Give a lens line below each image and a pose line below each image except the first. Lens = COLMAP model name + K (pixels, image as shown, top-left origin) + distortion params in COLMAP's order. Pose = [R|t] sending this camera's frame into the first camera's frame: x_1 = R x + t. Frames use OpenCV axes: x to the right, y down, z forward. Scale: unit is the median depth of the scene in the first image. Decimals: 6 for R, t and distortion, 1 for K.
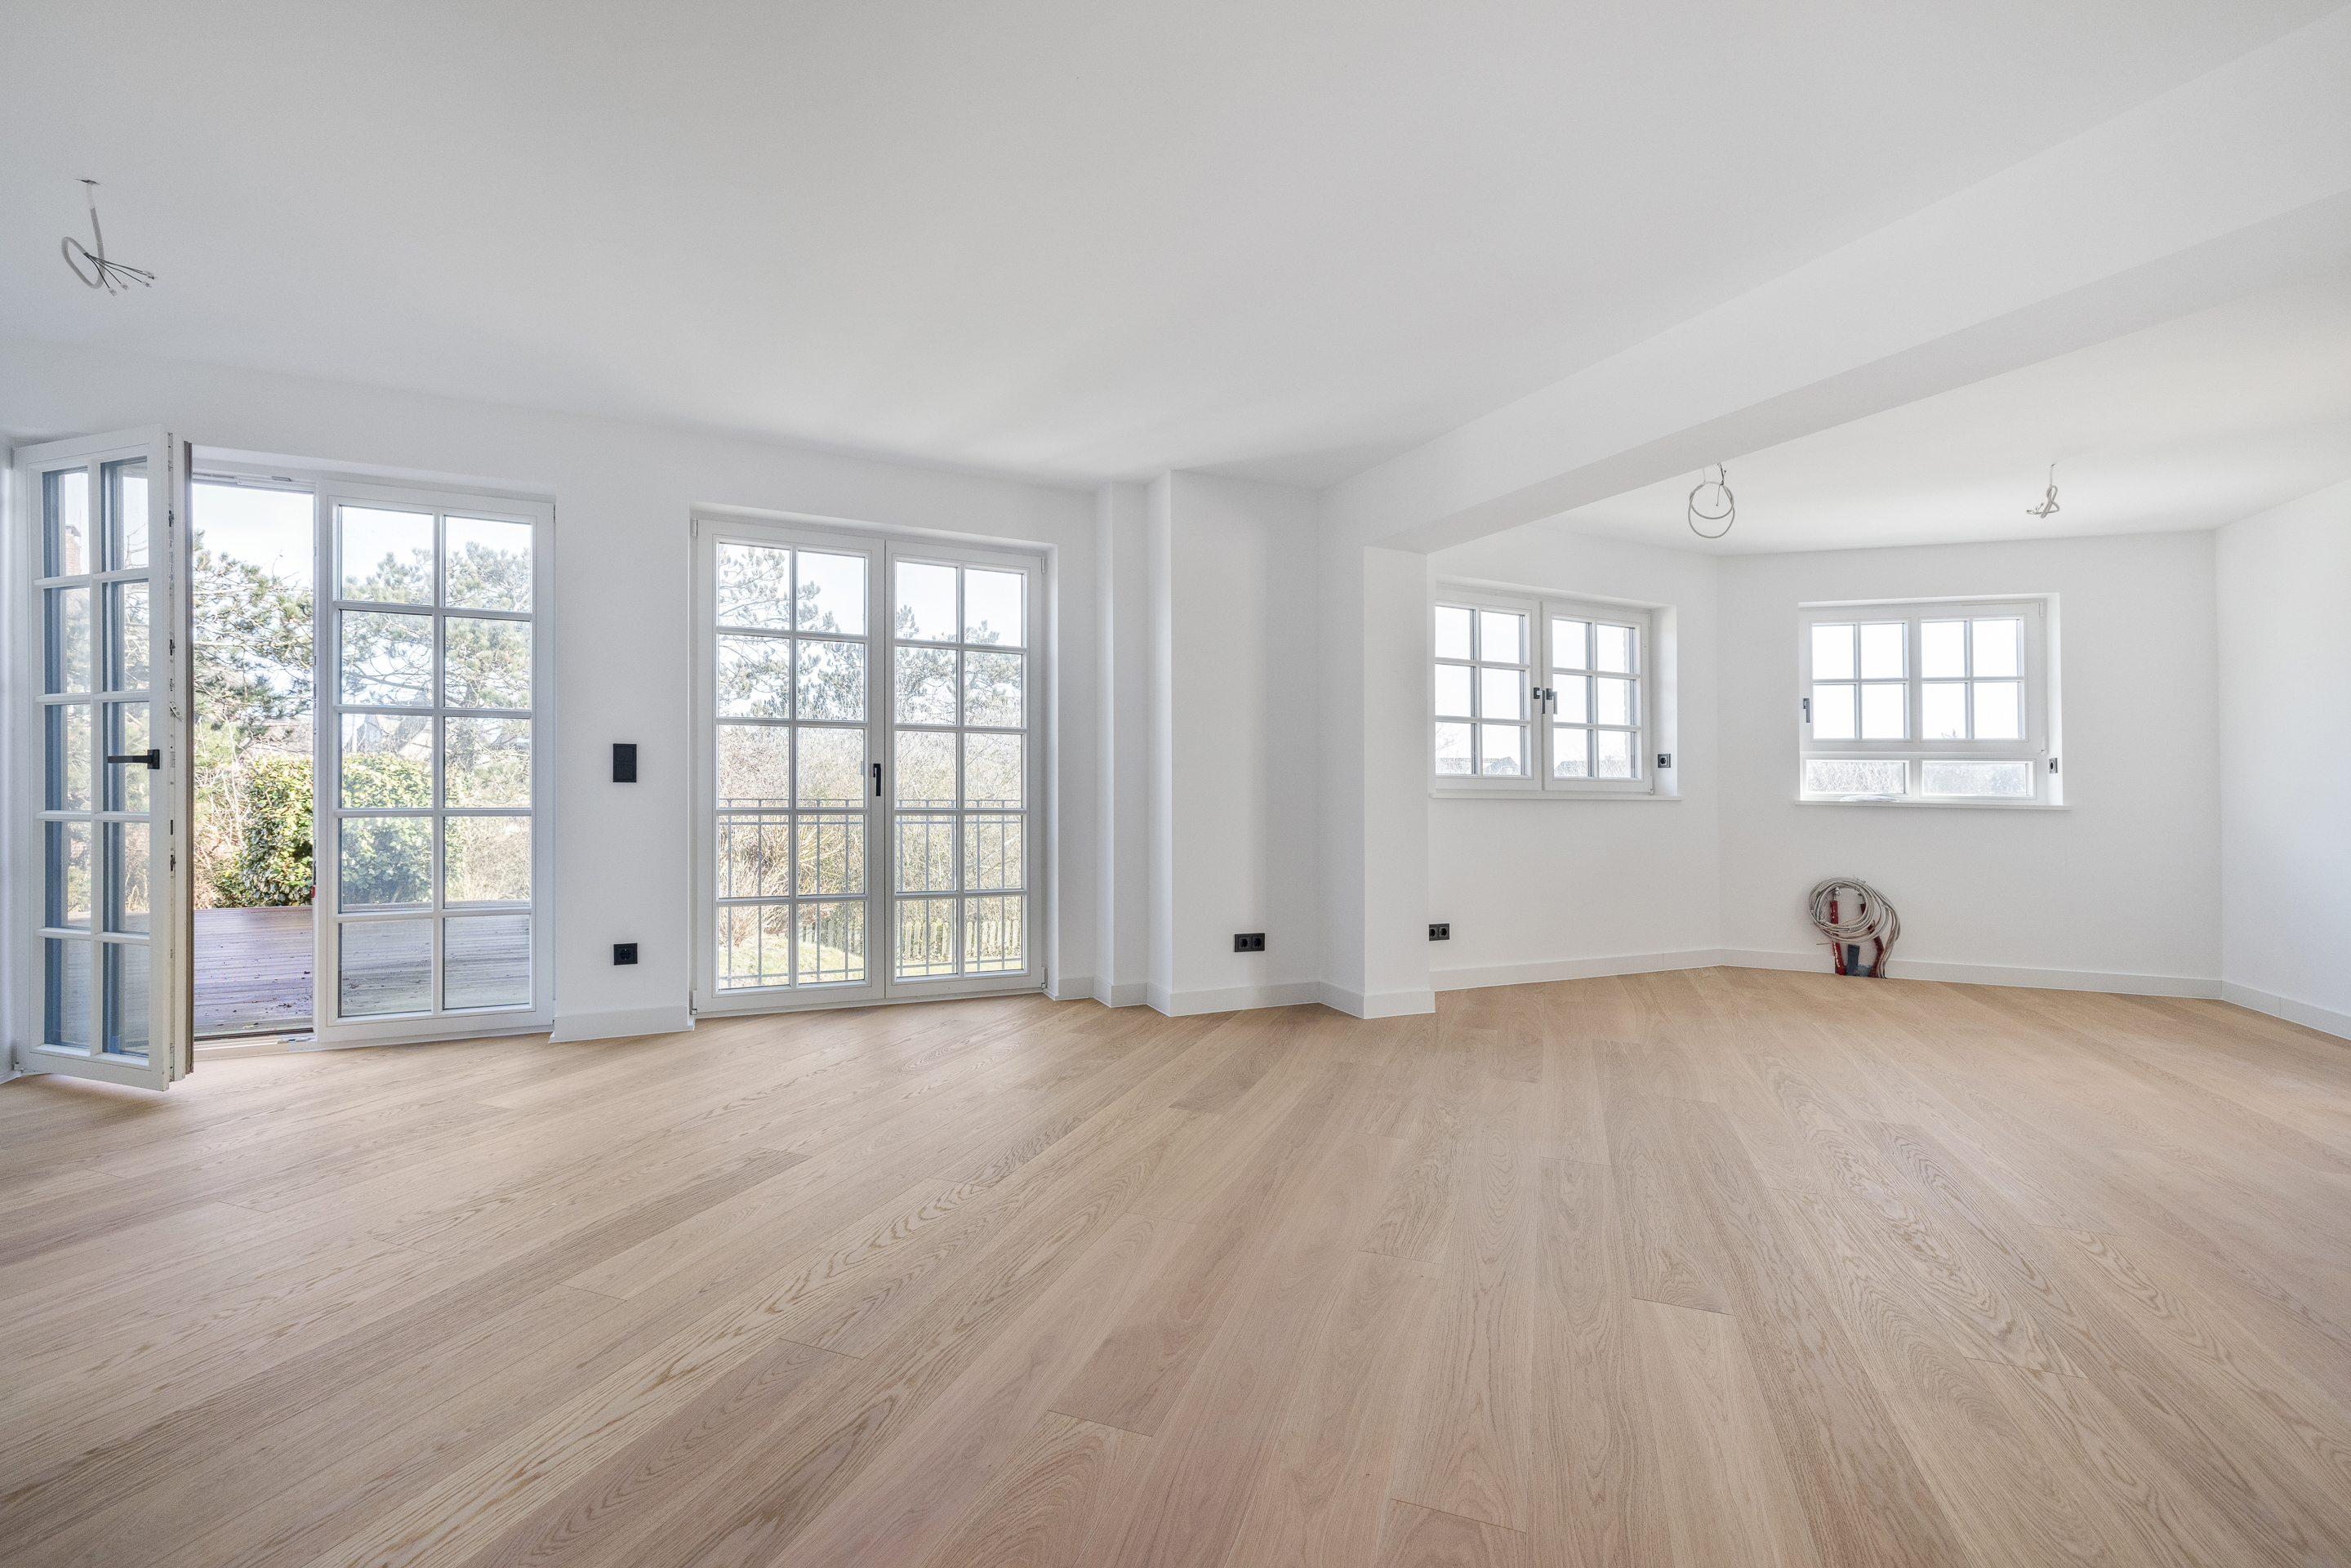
lens RADIAL K [[992.0, 0, 1194.3], [0, 992.0, 778.3], [0, 0, 1]] dist [0.000554, 0.000284]
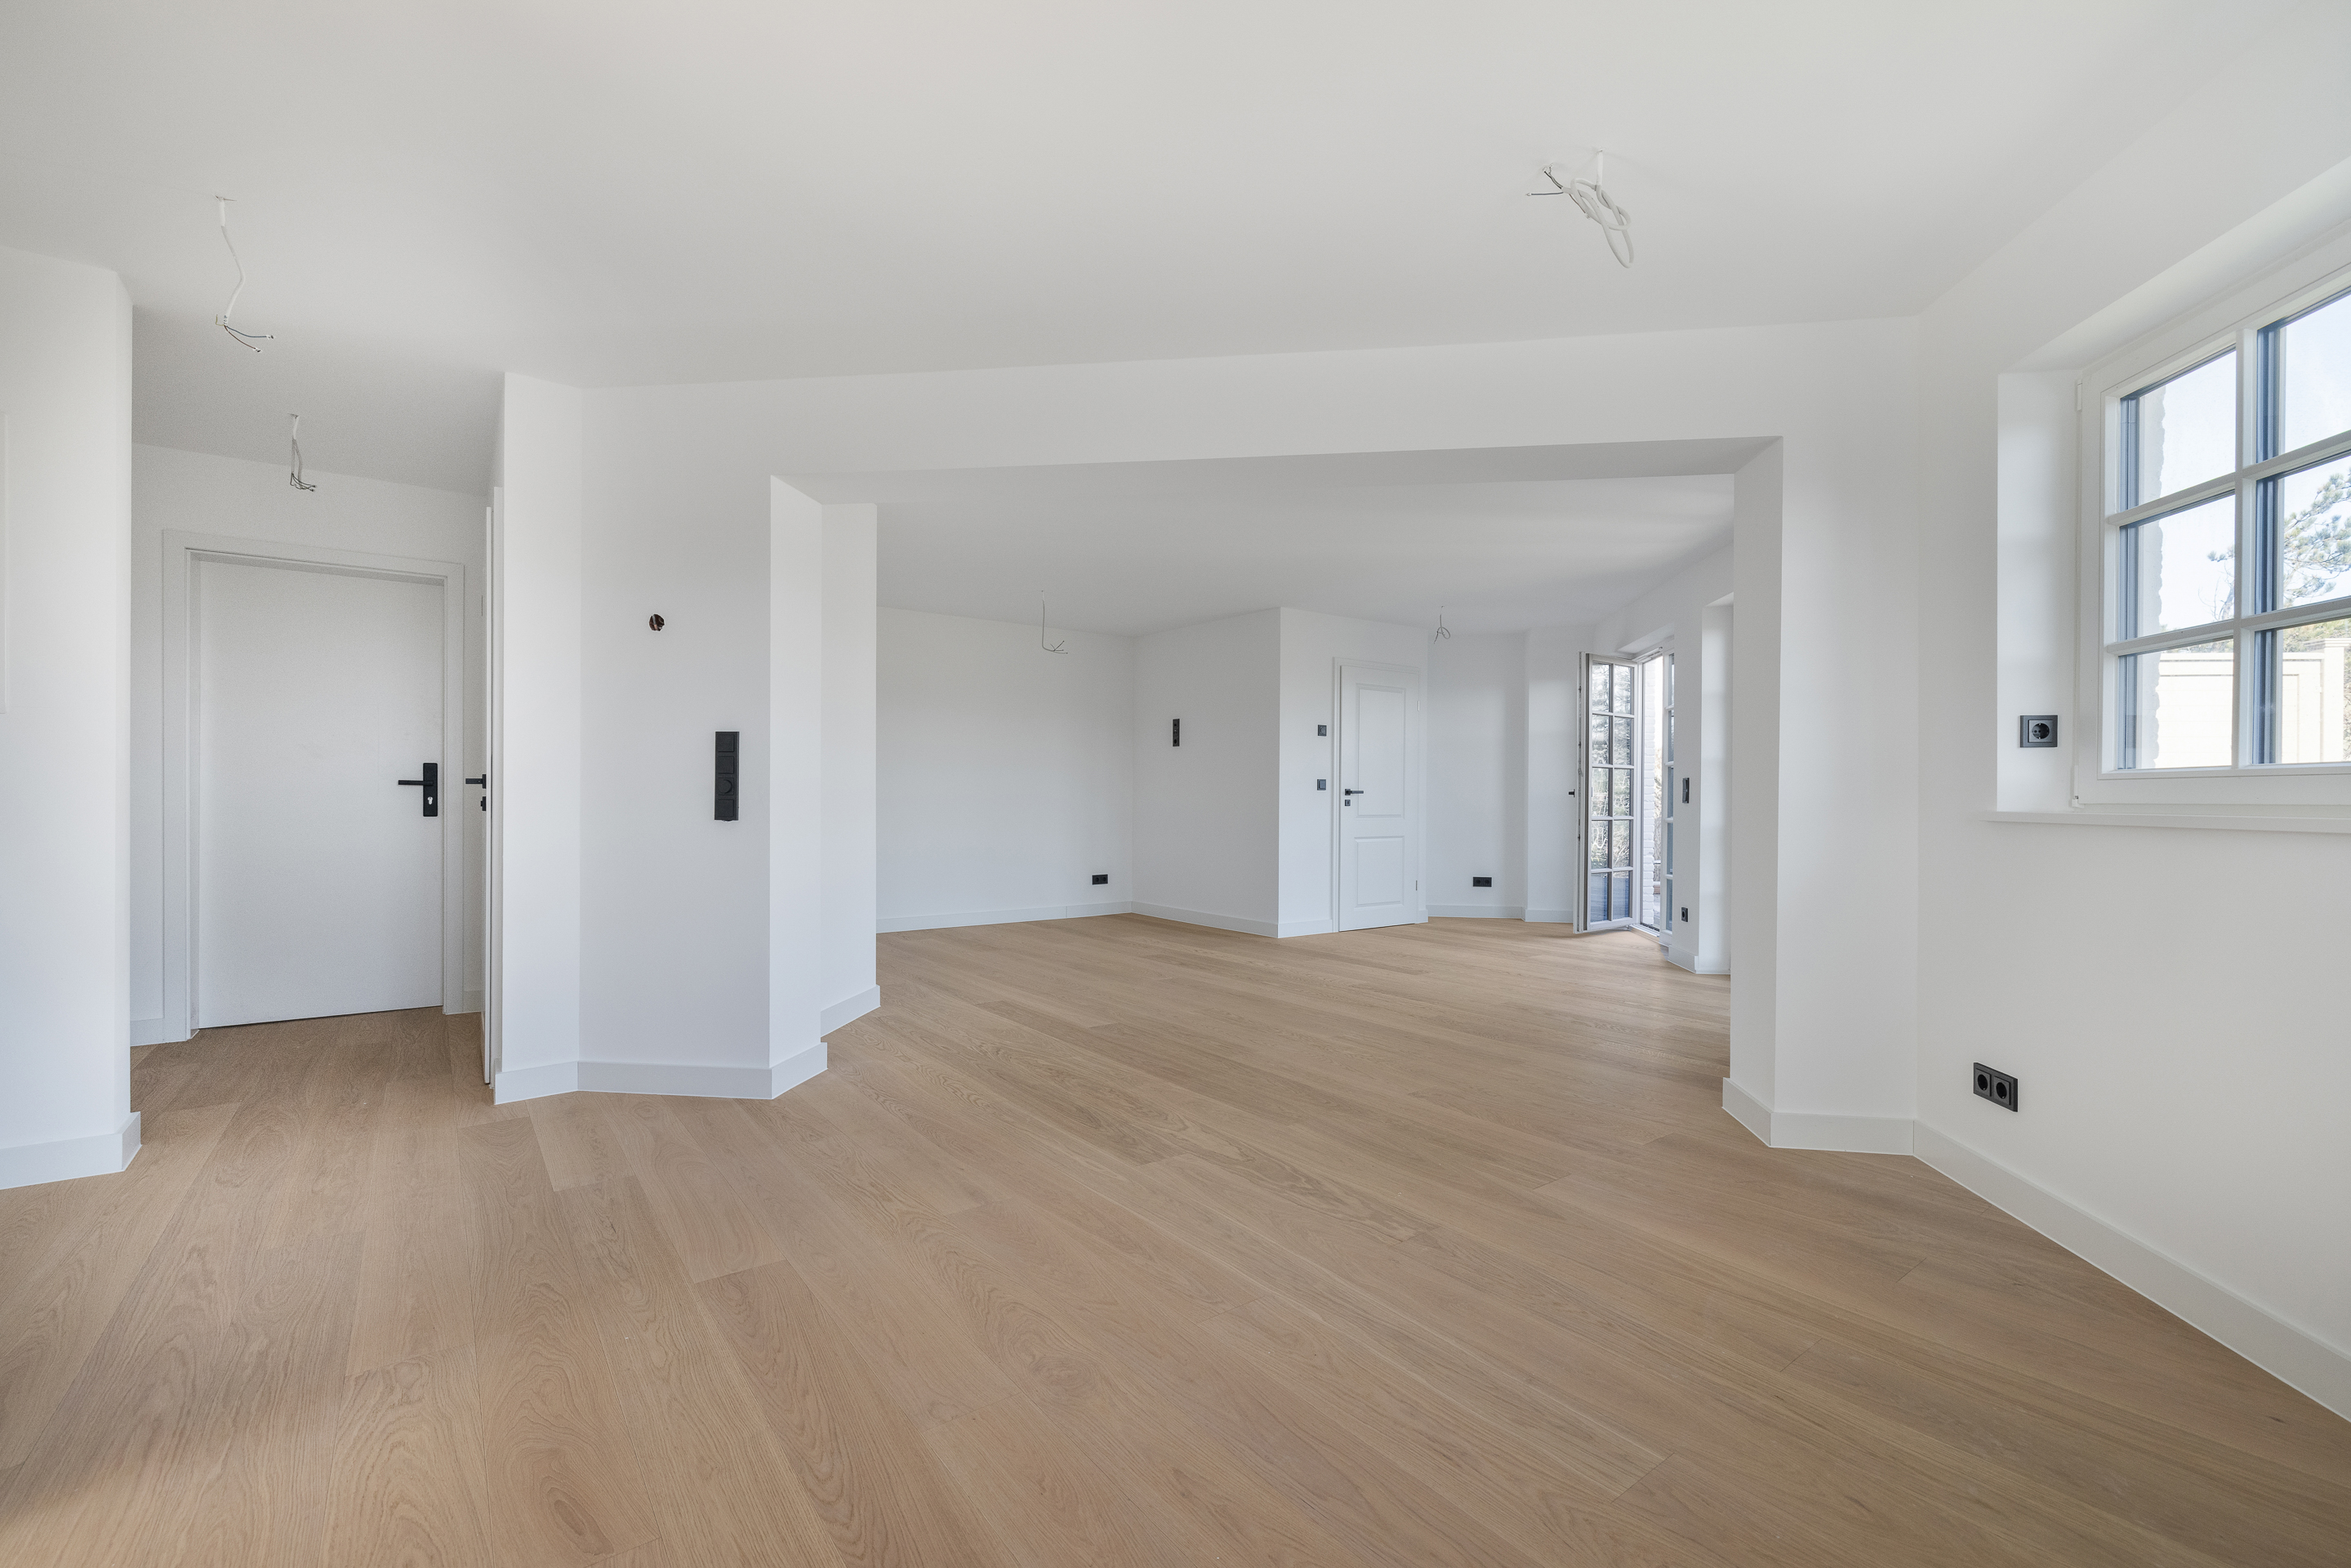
lens RADIAL K [[1010.3, 0, 1176.4], [0, 1010.3, 805.2], [0, 0, 1]] dist [0.000927, 0.000131]
pose [[-0.543952, -0.001475, -0.839115, 1.547274], [-0.005968, 0.999980, 0.002112, 0.023152], [0.839095, 0.006157, -0.543950, 1.594920]]
